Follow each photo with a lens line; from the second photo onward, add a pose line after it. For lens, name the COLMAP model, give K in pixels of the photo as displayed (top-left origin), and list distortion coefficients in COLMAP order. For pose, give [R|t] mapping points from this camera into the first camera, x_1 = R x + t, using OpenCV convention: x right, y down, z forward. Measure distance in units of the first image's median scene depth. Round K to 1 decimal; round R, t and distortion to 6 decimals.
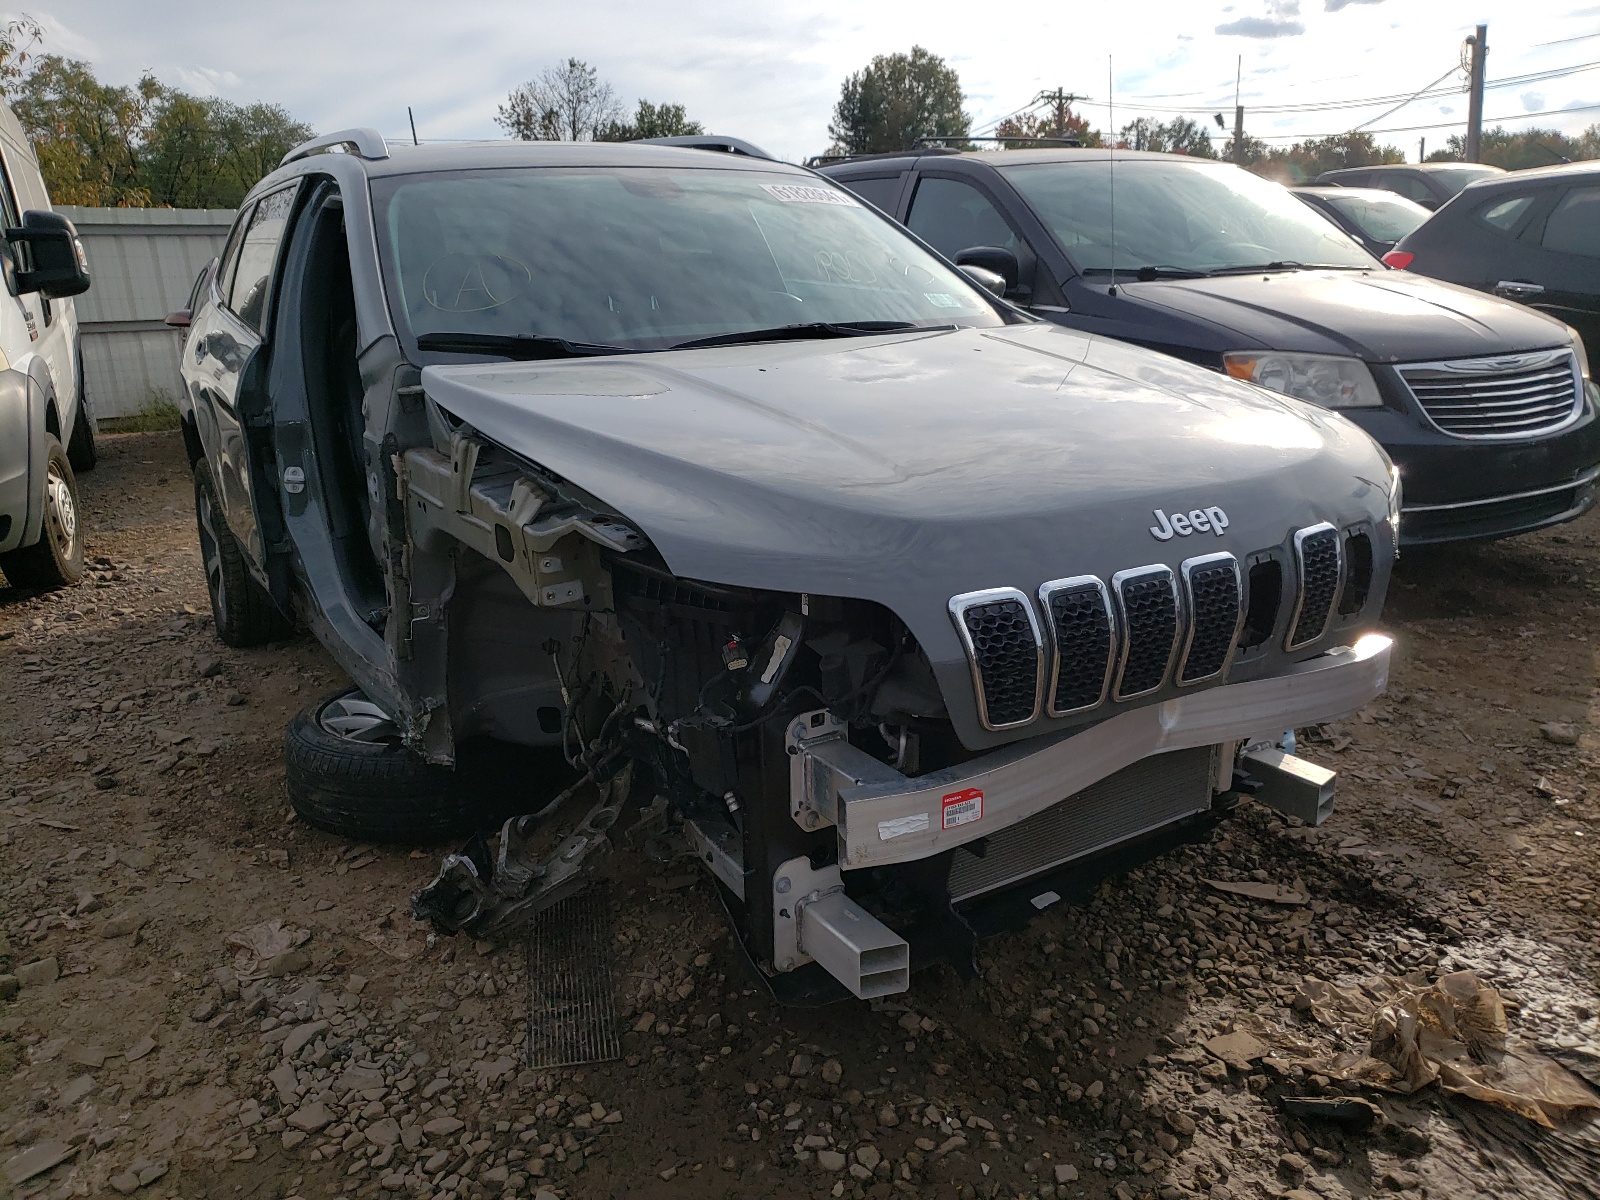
lens RADIAL K [[1291.0, 0, 805.3], [0, 1291.0, 546.7], [0, 0, 1]] dist [-0.008902, 0.042806]
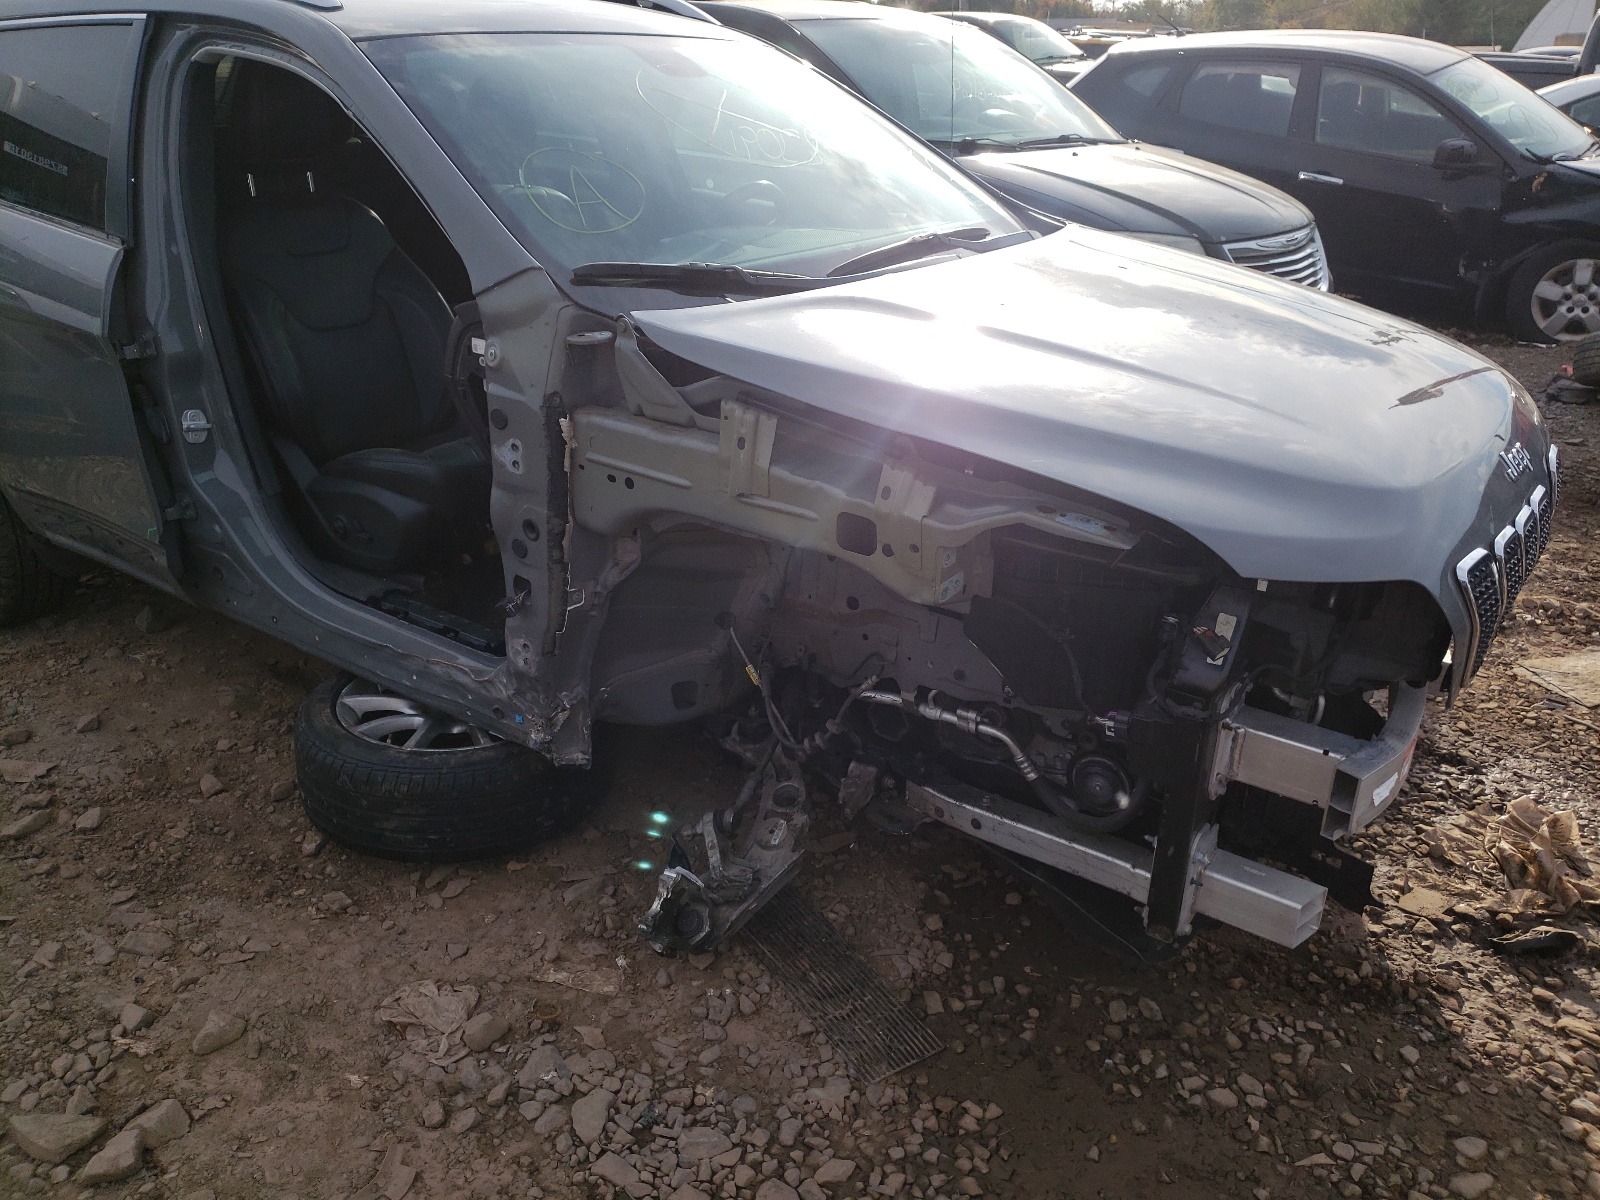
lens RADIAL K [[1291.0, 0, 805.3], [0, 1291.0, 546.7], [0, 0, 1]] dist [-0.008902, 0.042806]
pose [[0.914896, -0.103609, 0.390167, -0.548506], [0.049491, 0.988000, 0.146313, -0.111687], [-0.400645, -0.114551, 0.909045, 0.203092]]
